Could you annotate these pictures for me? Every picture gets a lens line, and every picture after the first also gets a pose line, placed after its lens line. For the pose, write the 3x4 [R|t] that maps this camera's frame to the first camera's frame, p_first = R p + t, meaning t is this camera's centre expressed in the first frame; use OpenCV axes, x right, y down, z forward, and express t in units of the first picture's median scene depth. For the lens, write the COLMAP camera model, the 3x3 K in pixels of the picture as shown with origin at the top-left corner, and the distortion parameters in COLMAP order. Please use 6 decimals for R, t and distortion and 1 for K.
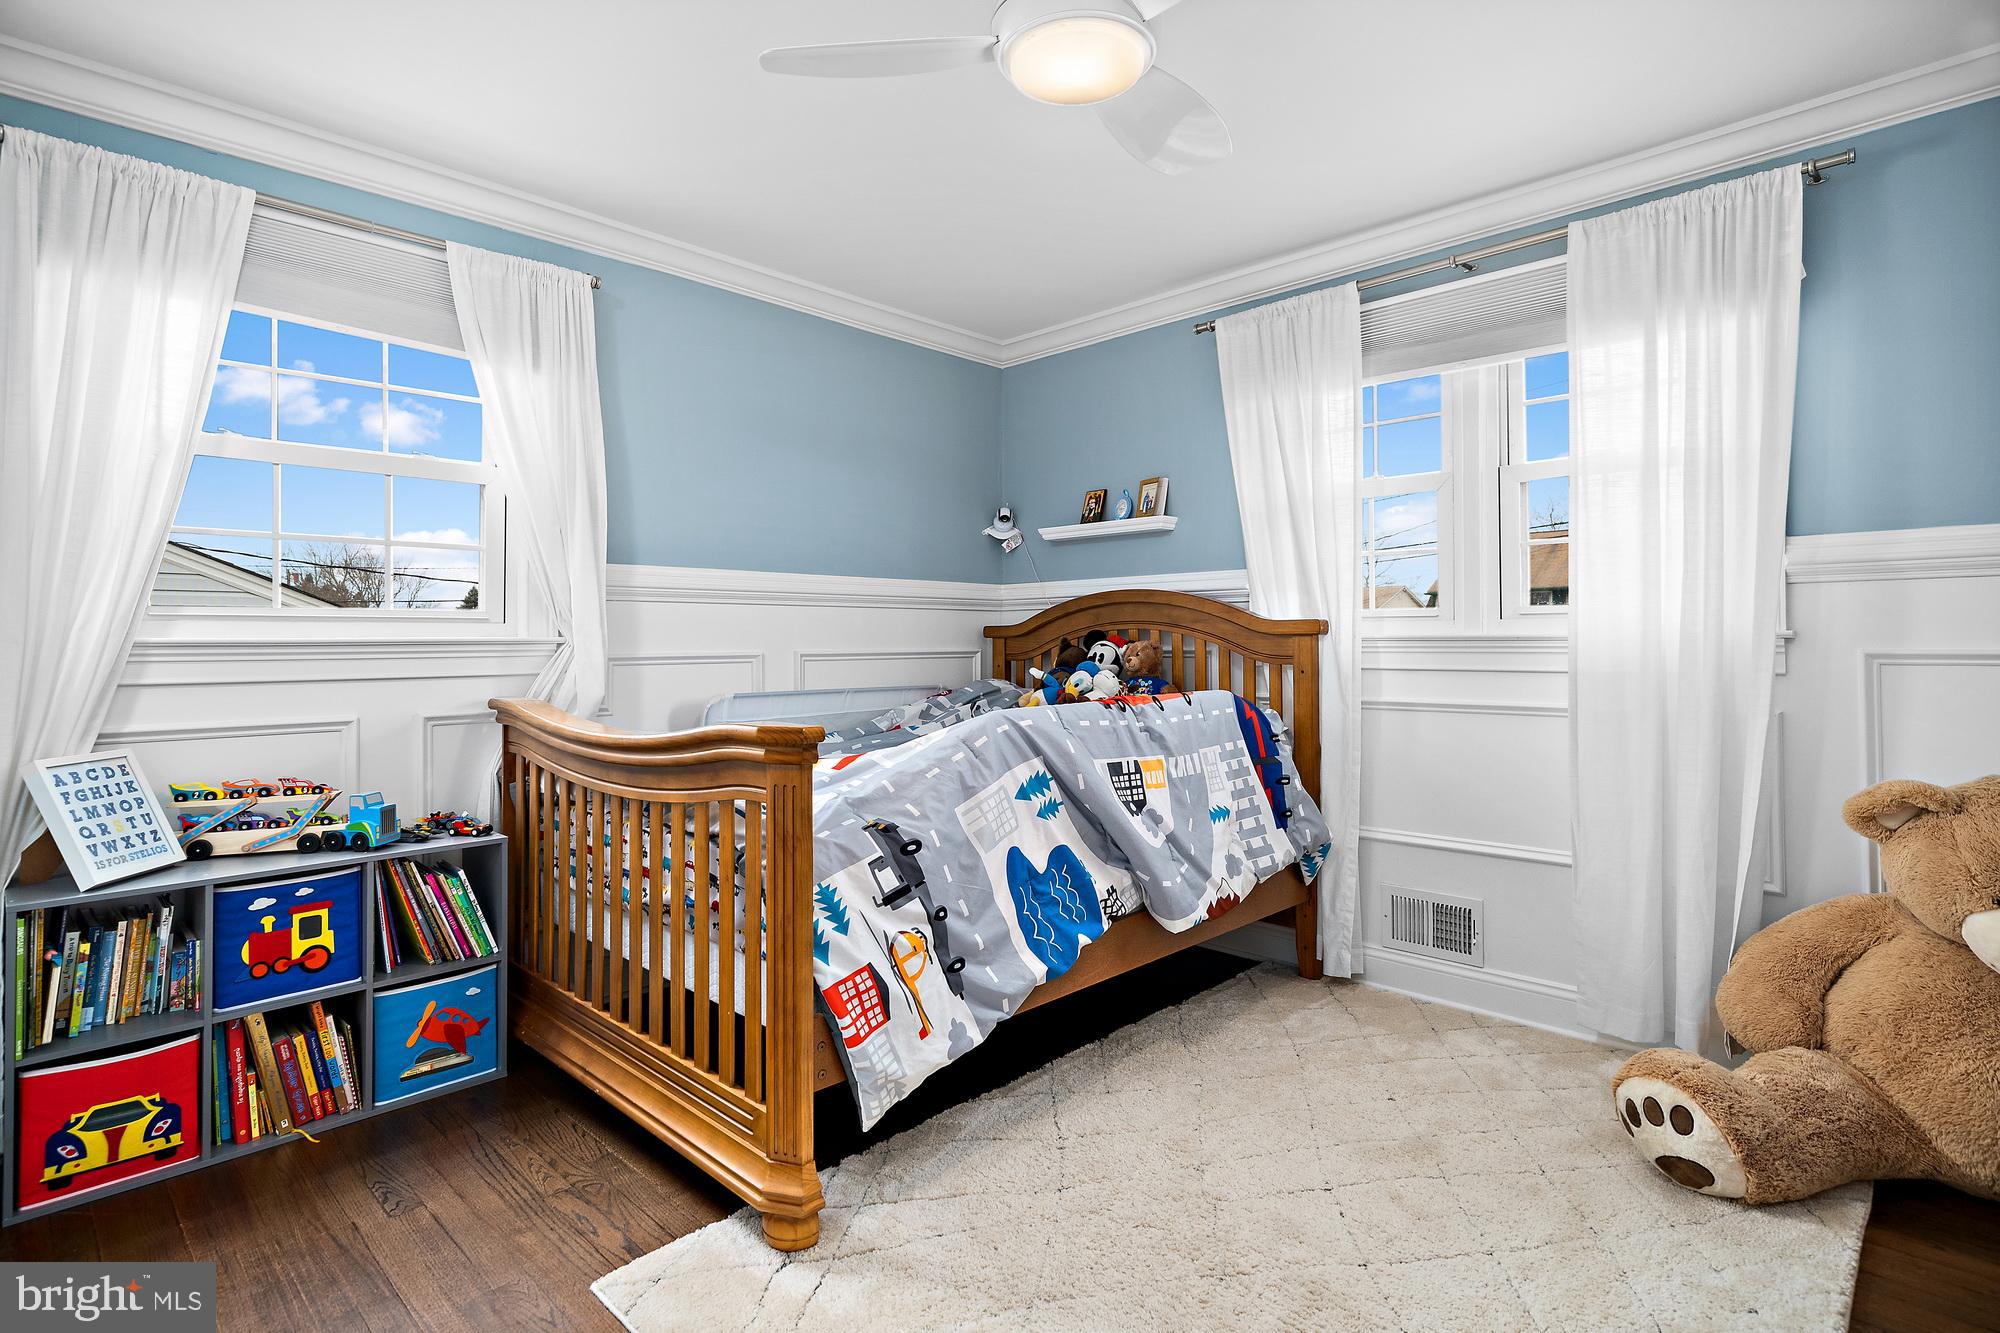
lens RADIAL K [[1002.3, 0, 997.9], [0, 1002.3, 622.8], [0, 0, 1]] dist [-0.002480, -0.000452]
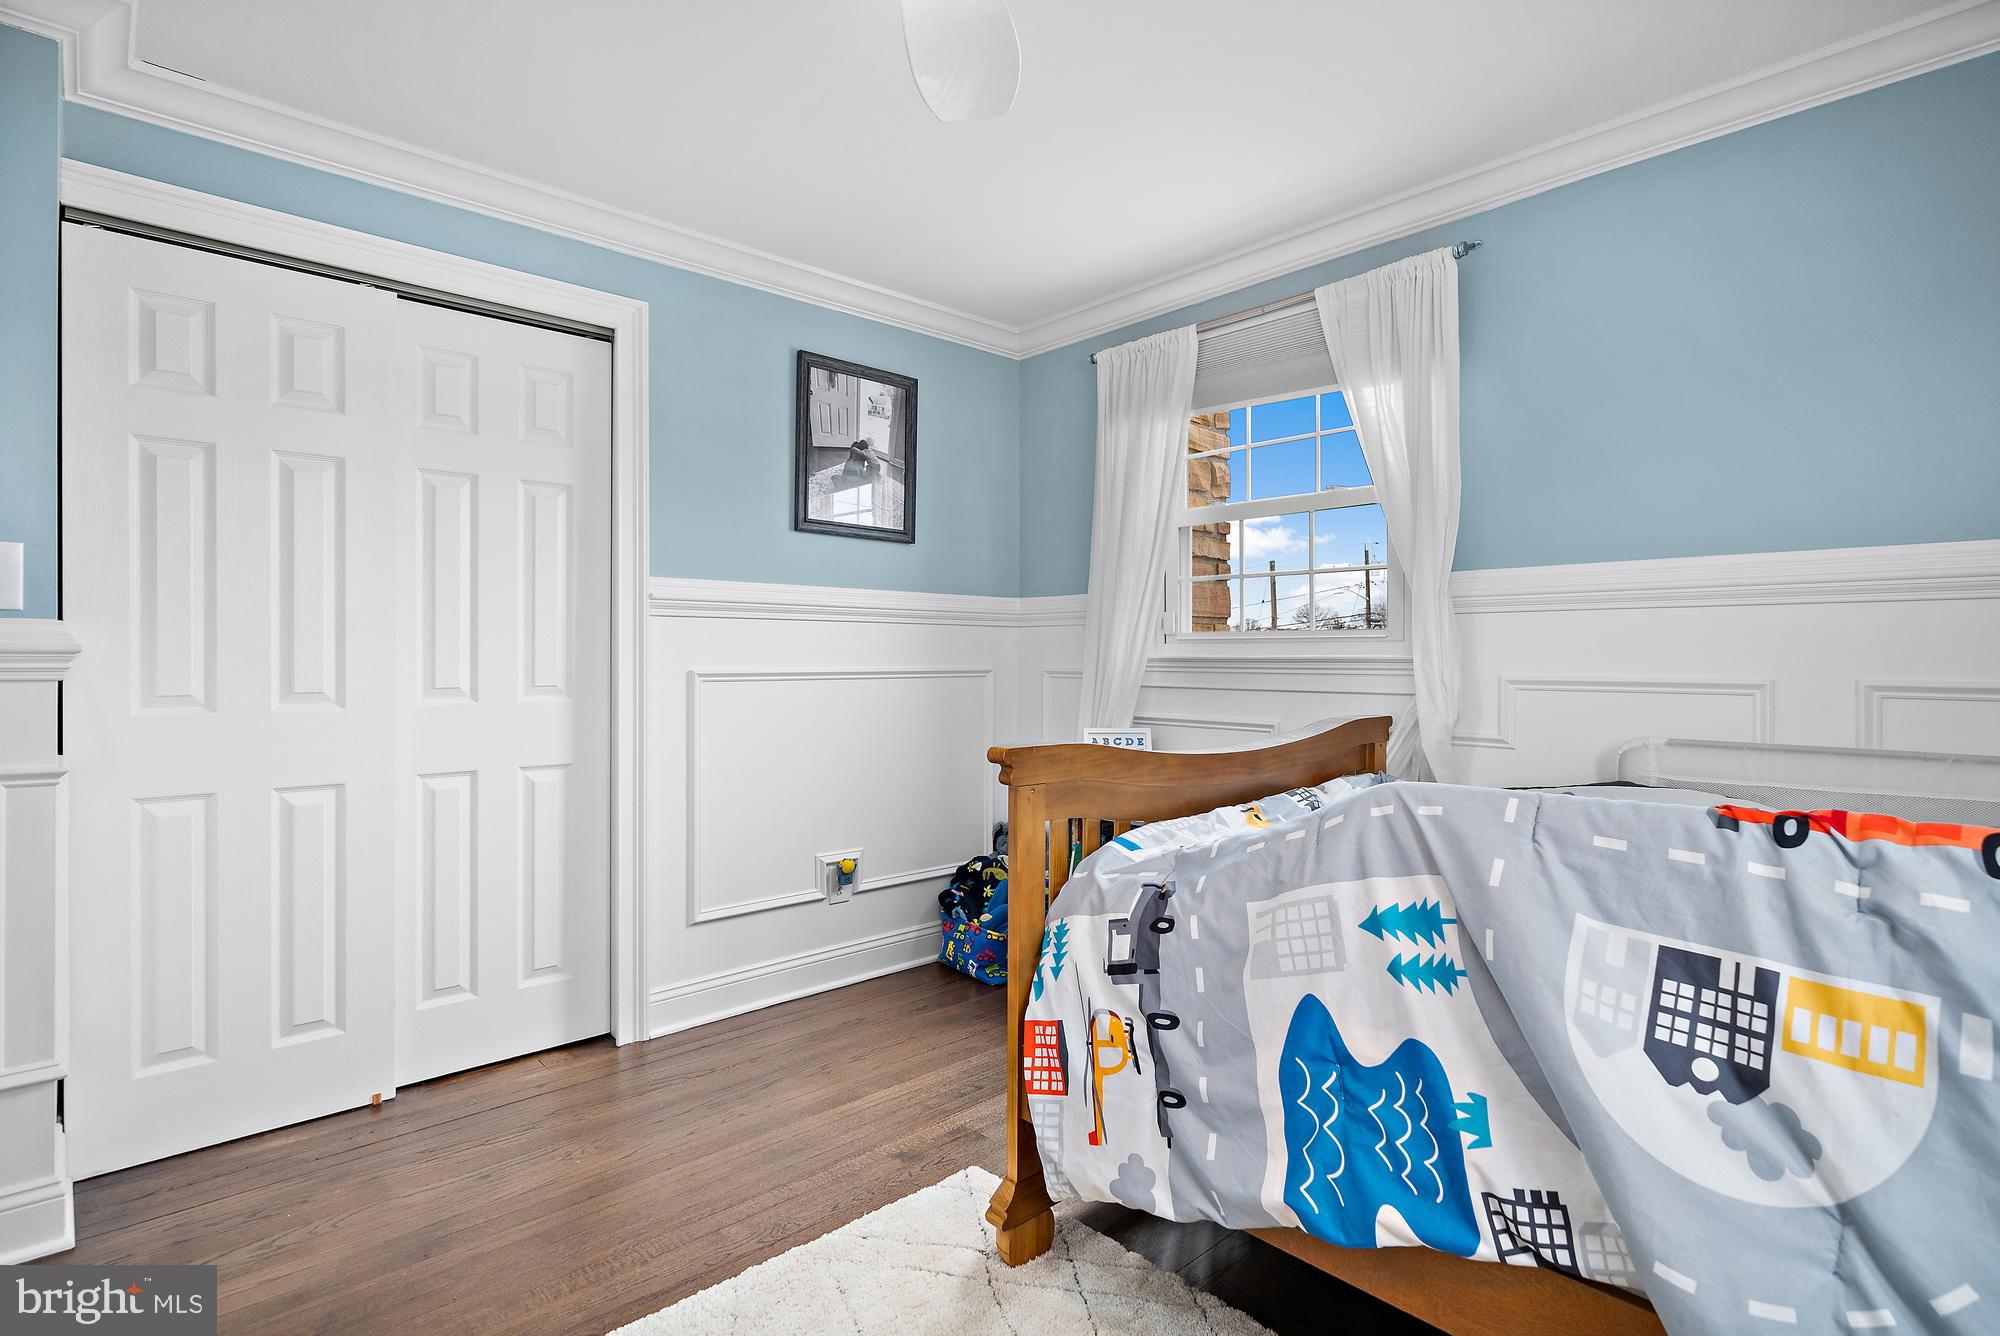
lens RADIAL K [[981.9, 0, 1000.0], [0, 981.9, 668.0], [0, 0, 1]] dist [-0.001919, -0.000417]
pose [[-0.052673, 0.015027, -0.998499, 0.602939], [0.015701, 0.999776, 0.014218, 0.008284], [0.998488, -0.014929, -0.052897, 0.803162]]
